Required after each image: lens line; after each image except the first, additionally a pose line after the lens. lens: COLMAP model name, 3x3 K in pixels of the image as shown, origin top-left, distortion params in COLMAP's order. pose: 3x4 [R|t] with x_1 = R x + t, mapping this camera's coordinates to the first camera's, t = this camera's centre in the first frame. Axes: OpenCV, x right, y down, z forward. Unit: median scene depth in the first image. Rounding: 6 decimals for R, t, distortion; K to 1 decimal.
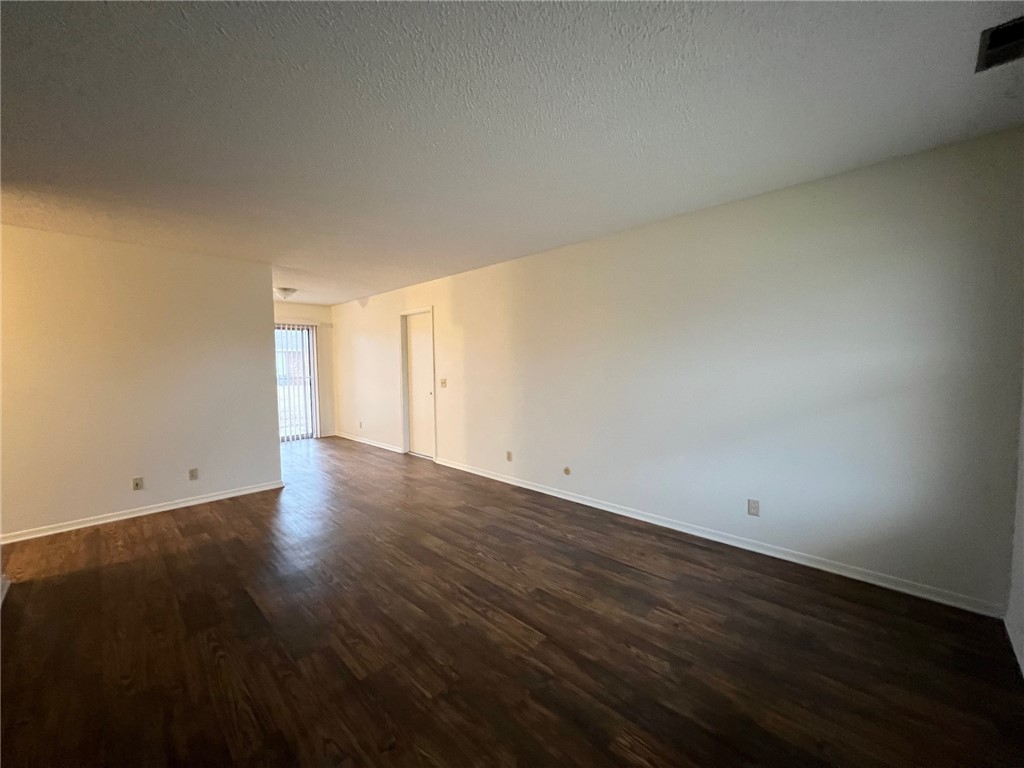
lens RADIAL K [[414.6, 0, 514.0], [0, 414.6, 385.8], [0, 0, 1]] dist [-0.000653, 0.000227]
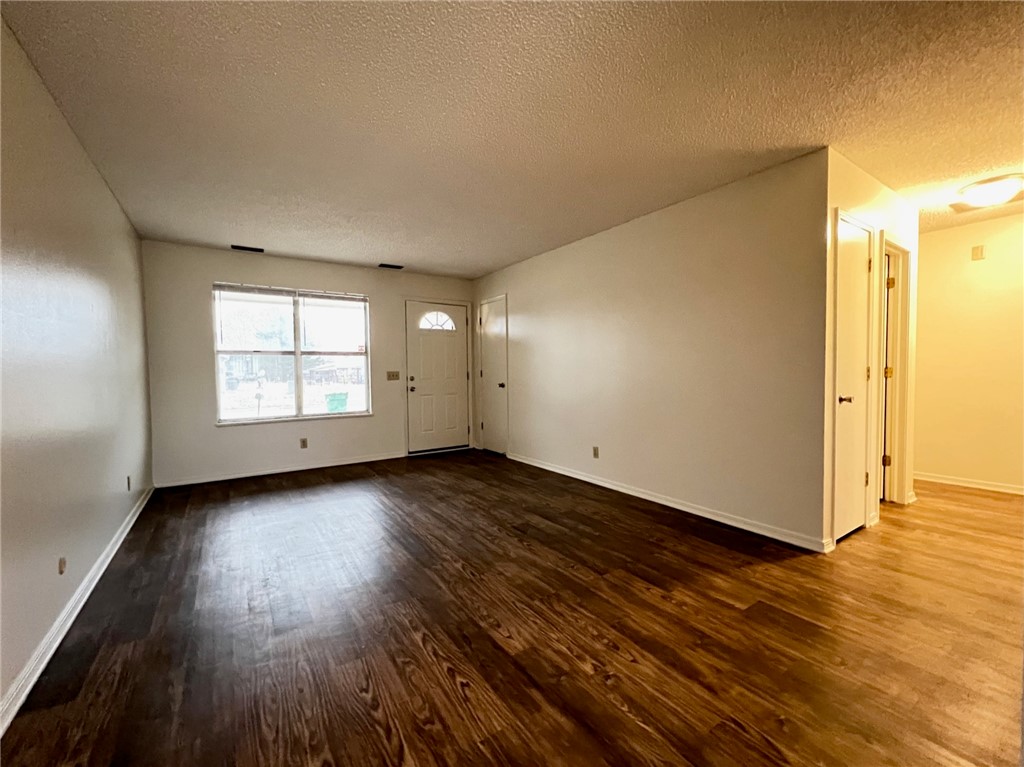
lens RADIAL K [[409.7, 0, 511.8], [0, 409.7, 385.2], [0, 0, 1]] dist [0.000513, 0.000300]
pose [[-0.983331, 0.017998, 0.180929, -0.817293], [0.036362, 0.994453, 0.098702, -0.056806], [-0.178149, 0.103635, -0.978531, 2.474858]]
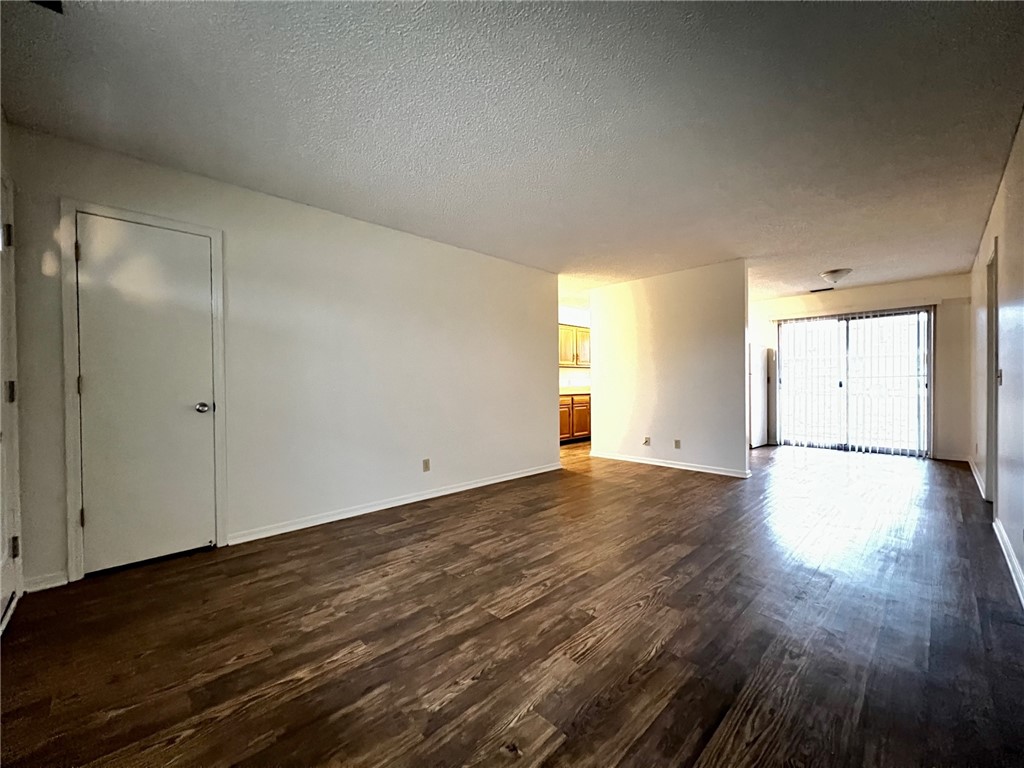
lens RADIAL K [[409.7, 0, 511.8], [0, 409.7, 385.7], [0, 0, 1]] dist [0.000513, 0.000300]
pose [[-0.035024, 0.021306, -0.999159, 0.935924], [-0.048634, 0.998552, 0.022998, 0.051408], [0.998202, 0.049399, -0.033937, 0.968456]]
